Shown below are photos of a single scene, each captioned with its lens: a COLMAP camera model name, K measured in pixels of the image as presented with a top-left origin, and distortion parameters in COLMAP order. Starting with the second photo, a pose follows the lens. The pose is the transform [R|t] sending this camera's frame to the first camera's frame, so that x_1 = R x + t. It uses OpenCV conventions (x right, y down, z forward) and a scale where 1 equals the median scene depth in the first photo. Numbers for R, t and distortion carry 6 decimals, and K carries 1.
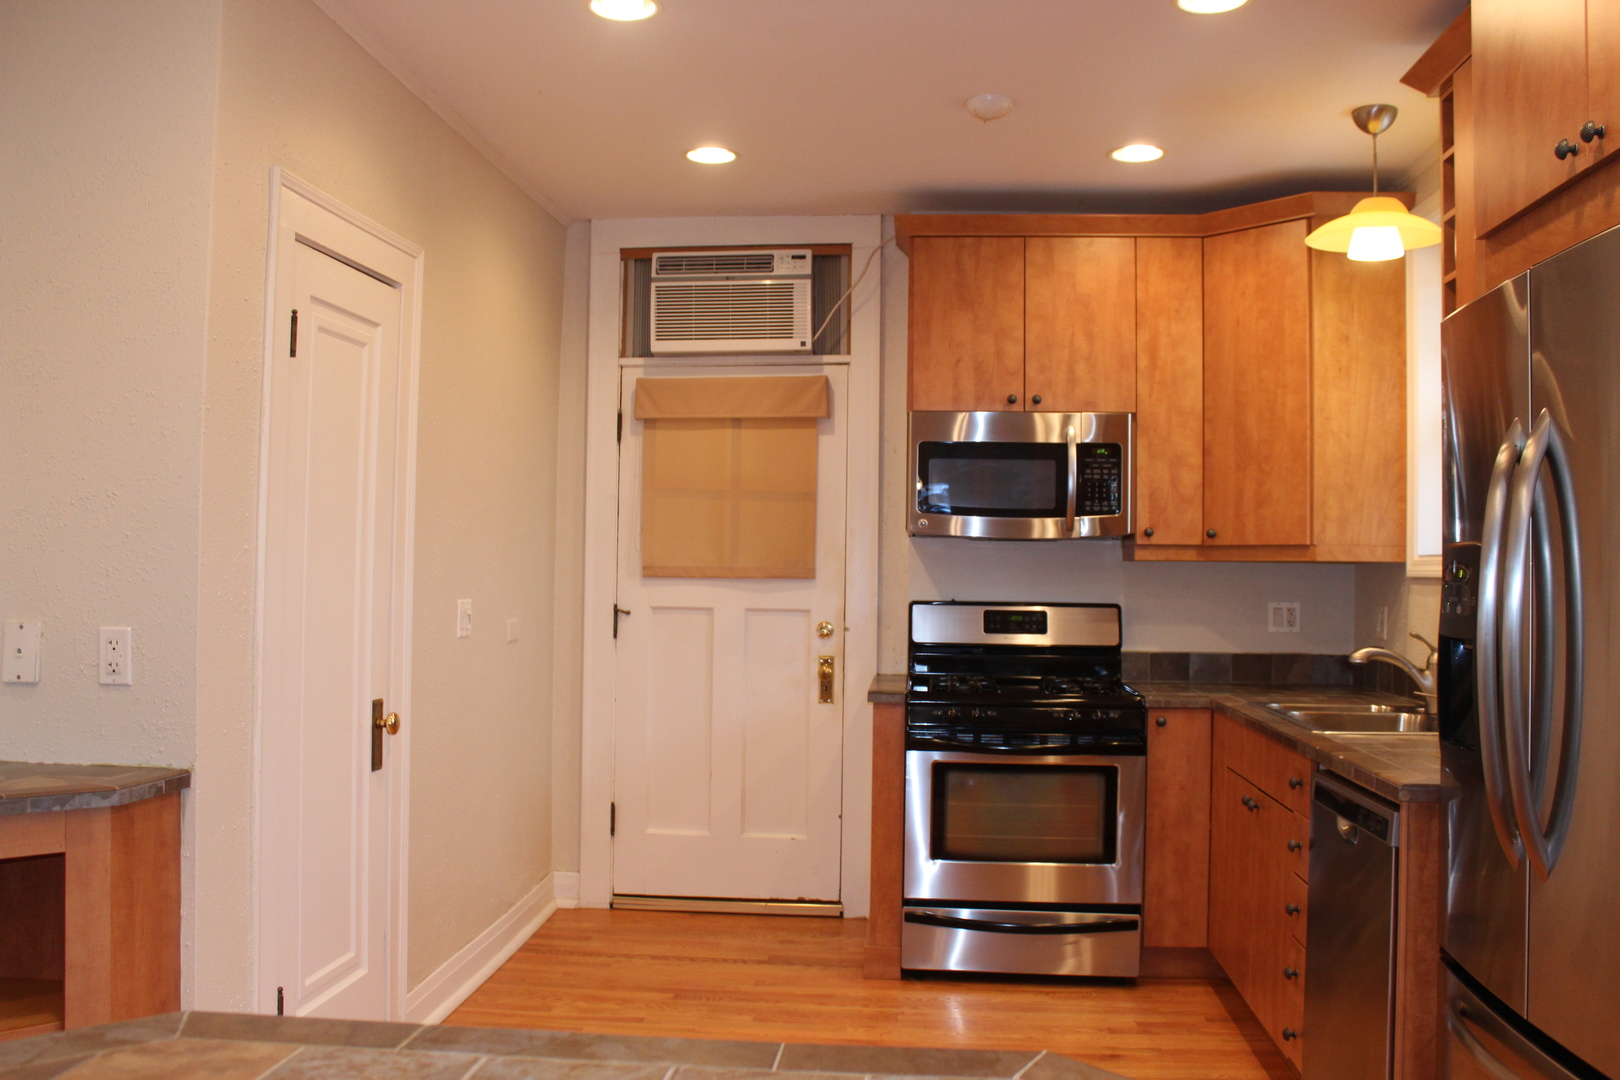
lens RADIAL K [[1344.9, 0, 805.5], [0, 1344.9, 545.6], [0, 0, 1]] dist [-0.159749, 0.134307]
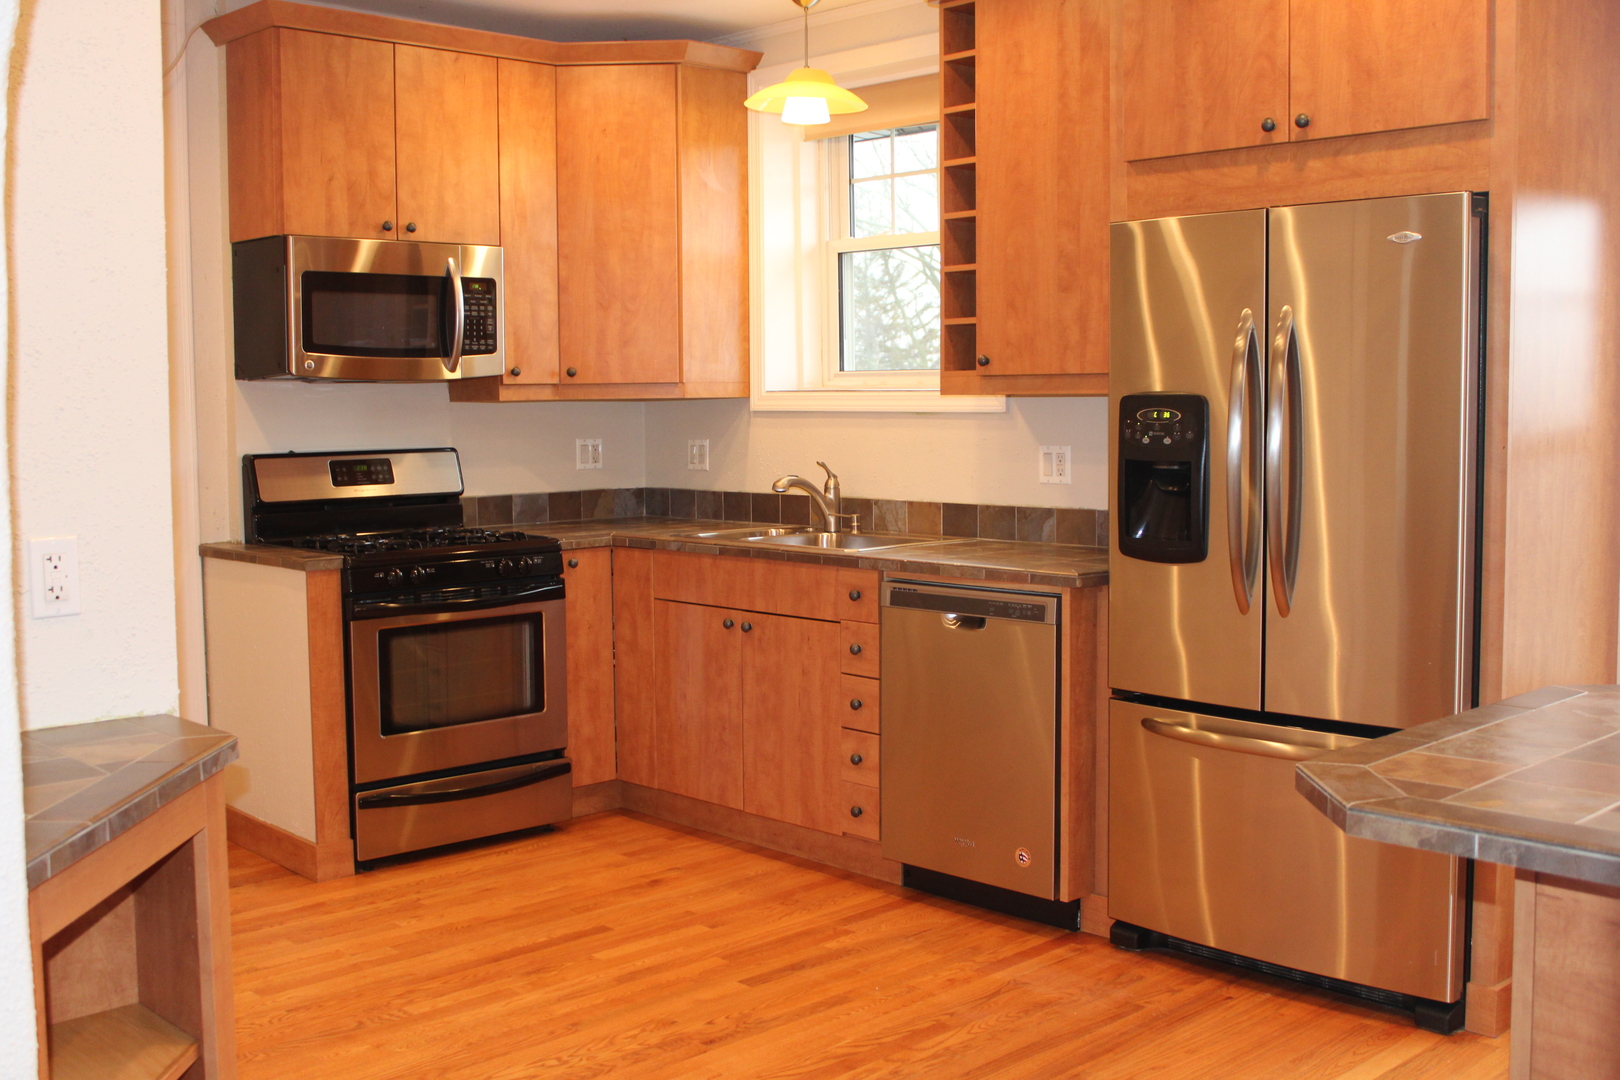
lens RADIAL K [[1621.6, 0, 818.0], [0, 1621.6, 524.9], [0, 0, 1]] dist [-0.126894, 0.139935]
pose [[0.667289, -0.078888, 0.740609, -0.469599], [0.006348, 0.994941, 0.100260, -0.015374], [-0.744772, -0.062201, 0.664414, 0.052889]]
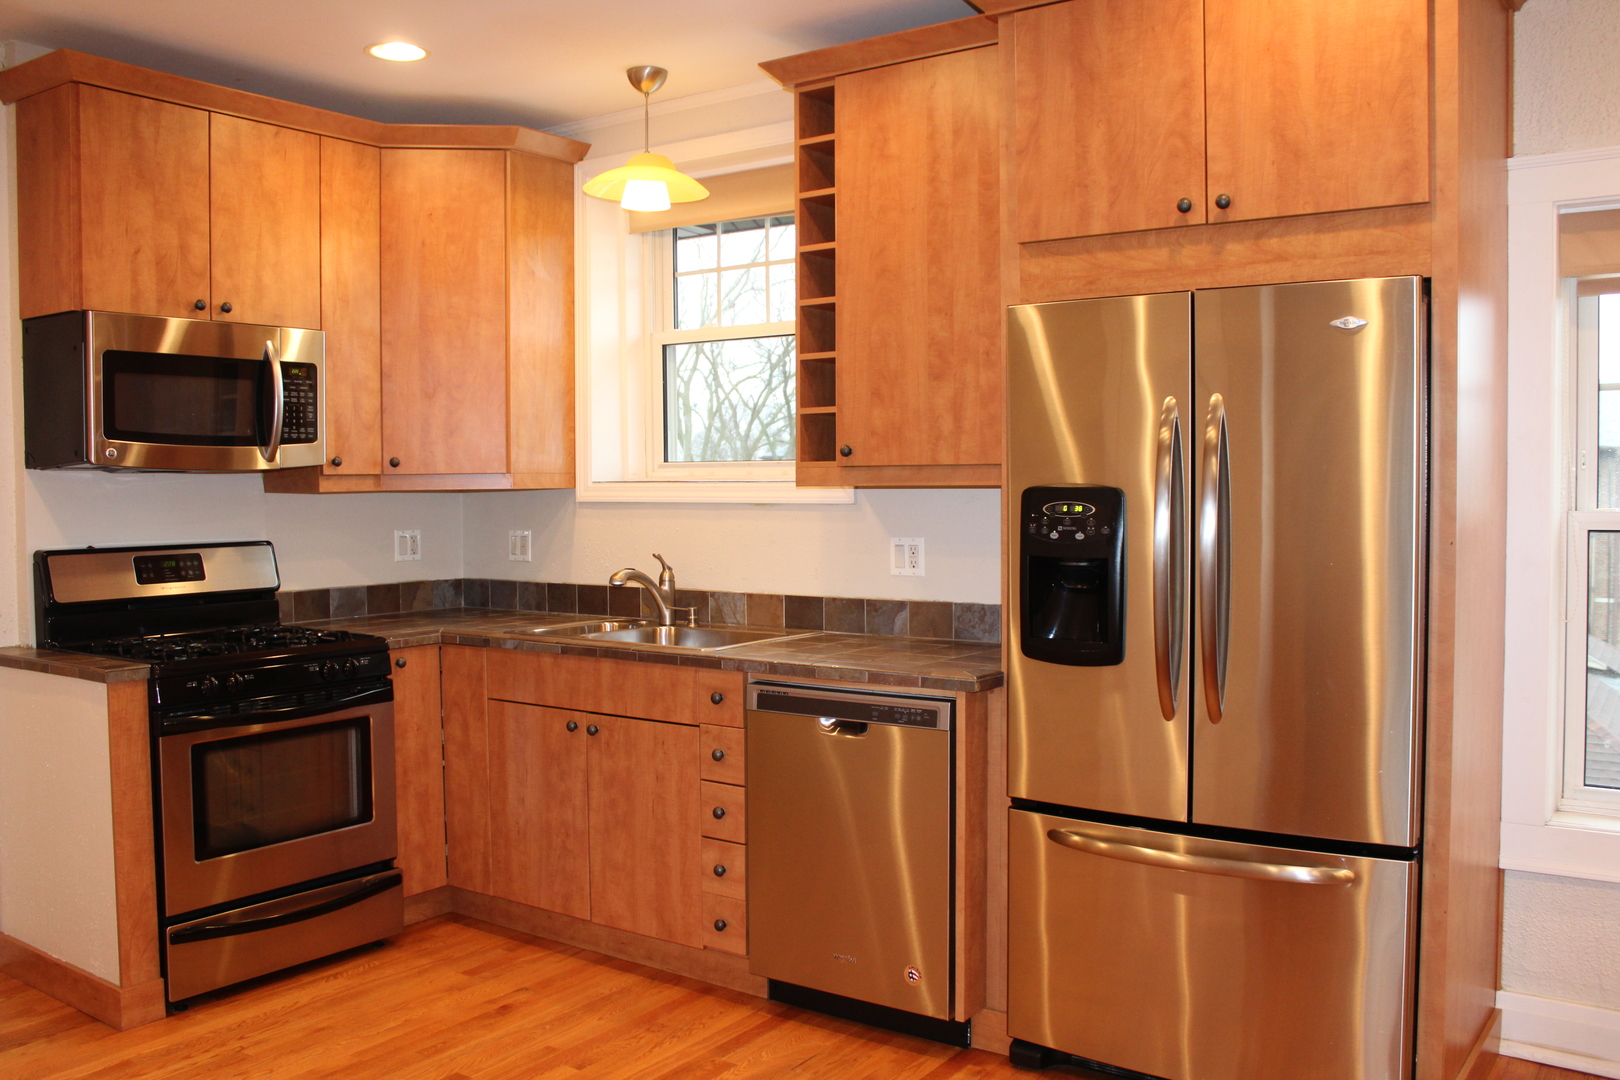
lens RADIAL K [[1344.9, 0, 805.5], [0, 1344.9, 545.6], [0, 0, 1]] dist [-0.159749, 0.134307]
pose [[0.520543, -0.057647, 0.851887, -0.355076], [0.000548, 0.997741, 0.067182, -0.013160], [-0.853835, -0.034504, 0.519398, 0.244621]]
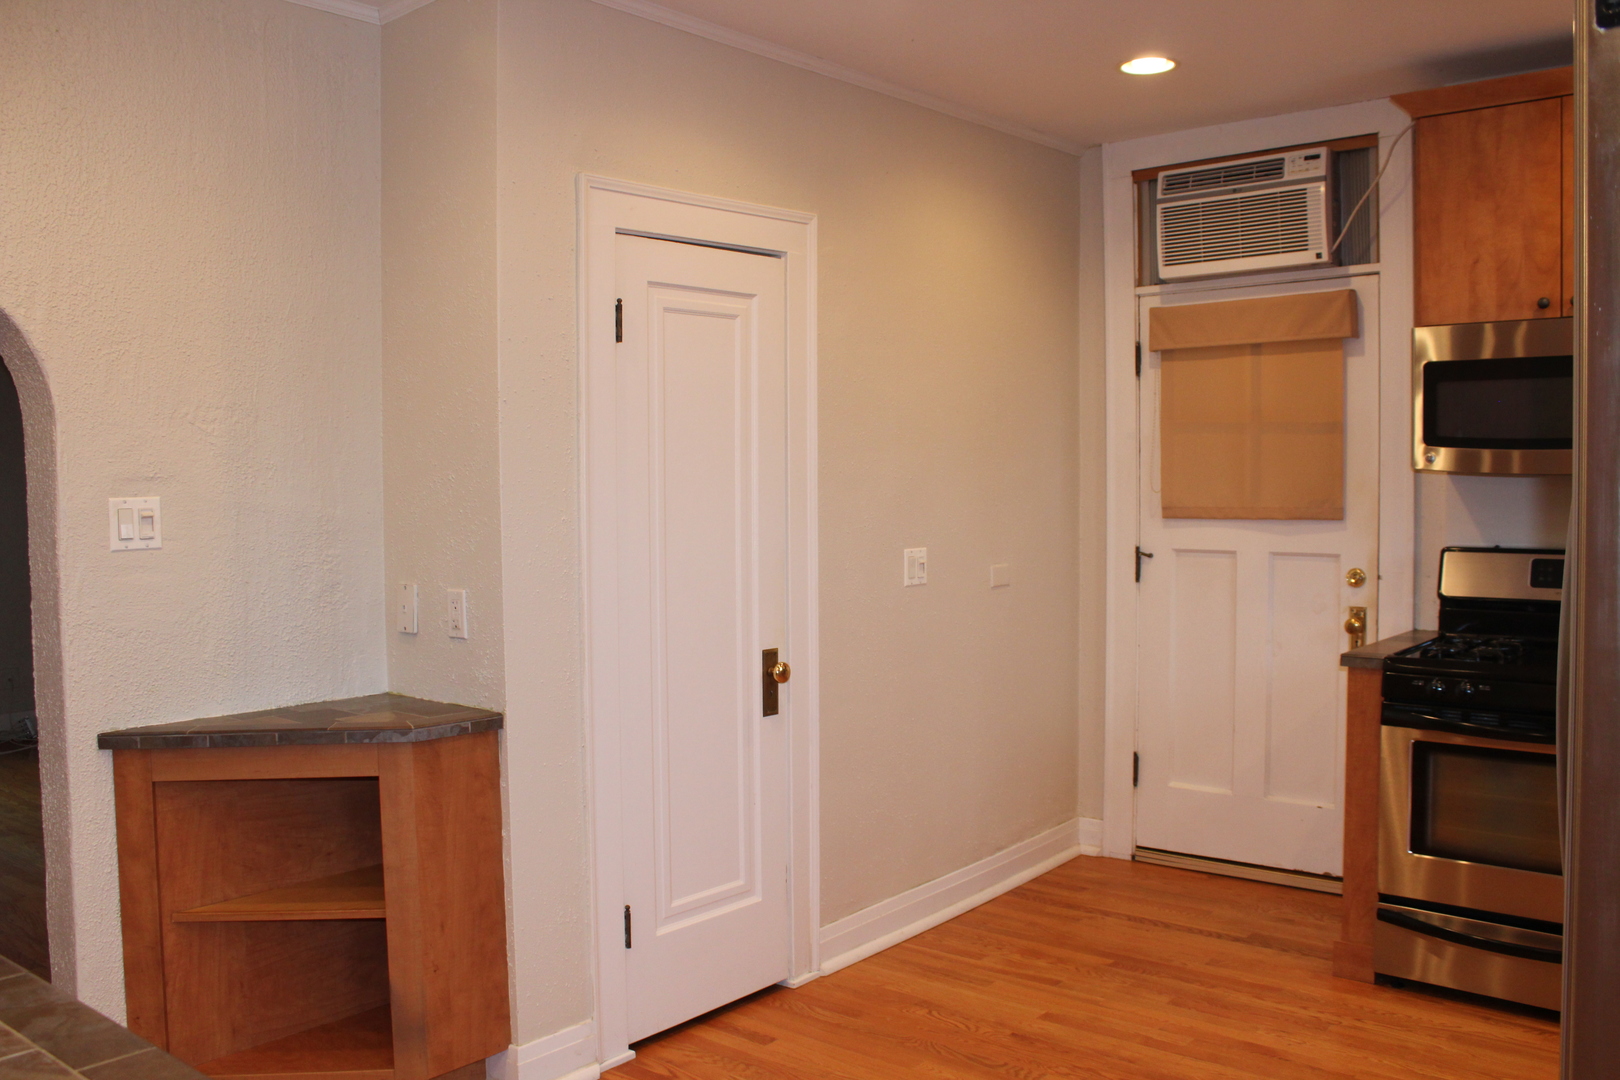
lens RADIAL K [[1344.9, 0, 805.5], [0, 1344.9, 545.6], [0, 0, 1]] dist [-0.159749, 0.134307]
pose [[0.830816, 0.006204, -0.556512, 0.218803], [0.029497, 0.998042, 0.055163, -0.018733], [0.555764, -0.062246, 0.829006, 0.090735]]
